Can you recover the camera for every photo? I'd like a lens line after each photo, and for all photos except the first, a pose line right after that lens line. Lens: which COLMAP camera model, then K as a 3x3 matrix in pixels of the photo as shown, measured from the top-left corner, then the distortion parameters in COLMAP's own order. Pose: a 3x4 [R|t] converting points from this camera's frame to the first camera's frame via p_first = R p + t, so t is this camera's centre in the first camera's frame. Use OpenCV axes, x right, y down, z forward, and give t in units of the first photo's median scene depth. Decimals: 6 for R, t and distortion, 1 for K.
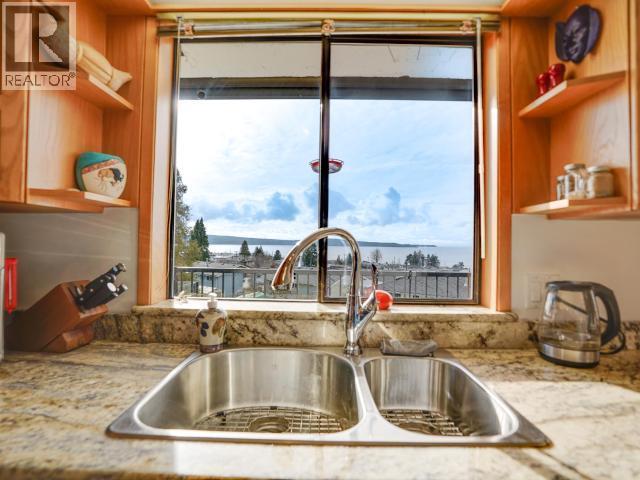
lens RADIAL K [[332.3, 0, 320.0], [0, 332.3, 240.0], [0, 0, 1]] dist [-0.002876, -0.000293]
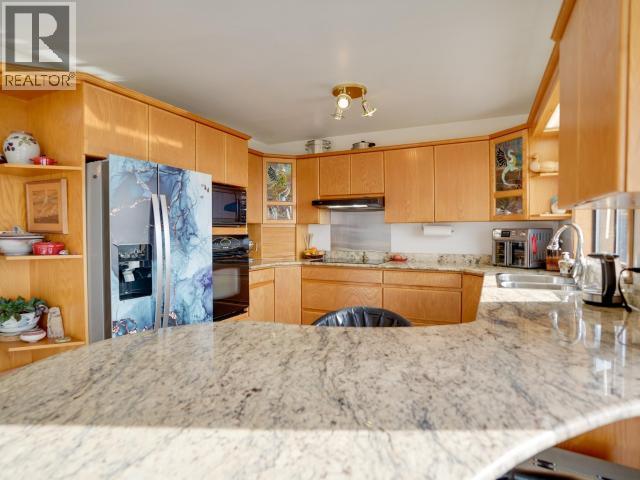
lens RADIAL K [[380.5, 0, 320.0], [0, 380.5, 240.0], [0, 0, 1]] dist [-0.002017, 0.000181]
pose [[-0.387764, 0.006005, -0.921739, 2.630368], [0.002430, 0.999982, 0.005493, 0.051382], [0.921755, -0.000110, -0.387772, 0.397789]]
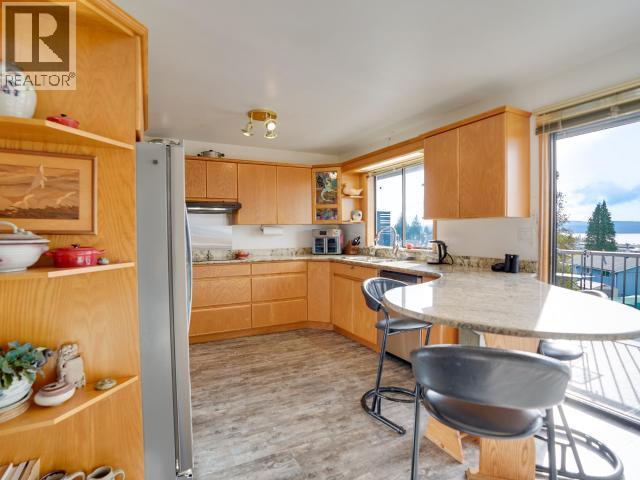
lens RADIAL K [[332.3, 0, 320.0], [0, 332.3, 240.0], [0, 0, 1]] dist [-0.002876, -0.000293]
pose [[0.477808, 0.004121, -0.878455, 2.766360], [0.021774, 0.999626, 0.016532, 0.042773], [0.878194, -0.027026, 0.477540, -1.430570]]
